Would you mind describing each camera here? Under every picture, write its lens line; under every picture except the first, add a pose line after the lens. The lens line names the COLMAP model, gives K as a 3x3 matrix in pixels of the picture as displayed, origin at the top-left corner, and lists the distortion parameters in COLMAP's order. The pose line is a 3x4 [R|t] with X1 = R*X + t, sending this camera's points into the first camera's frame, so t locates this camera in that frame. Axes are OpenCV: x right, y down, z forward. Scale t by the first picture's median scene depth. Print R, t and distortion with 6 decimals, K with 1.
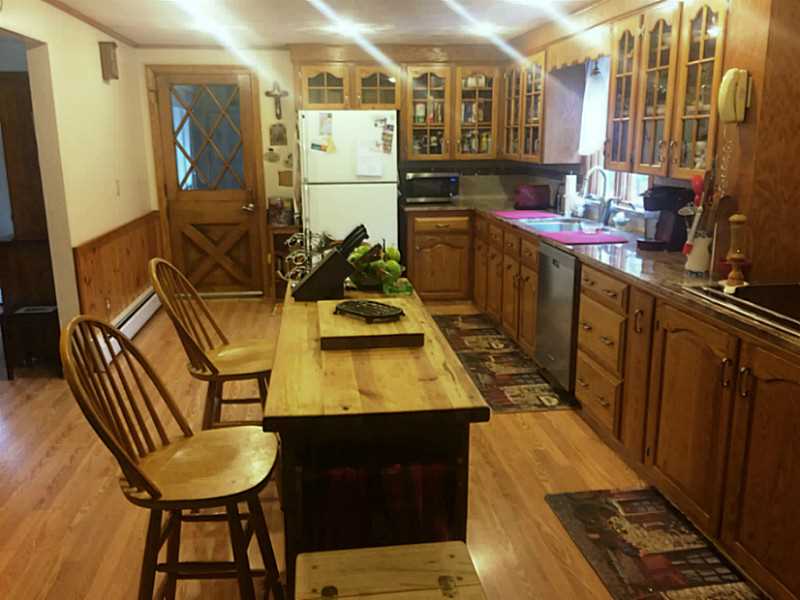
lens RADIAL K [[713.1, 0, 398.5], [0, 713.1, 300.9], [0, 0, 1]] dist [0.114340, -0.001240]
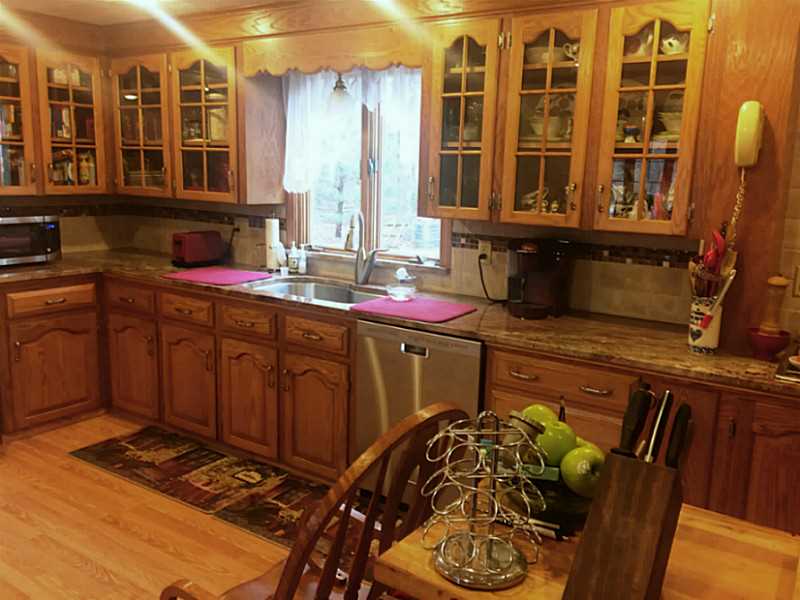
lens RADIAL K [[713.1, 0, 401.7], [0, 713.1, 294.2], [0, 0, 1]] dist [0.114340, -0.001240]
pose [[0.672808, -0.109518, 0.731666, -0.229060], [0.140155, 0.989942, 0.019298, -0.094680], [-0.726420, 0.089563, 0.681390, 0.409552]]
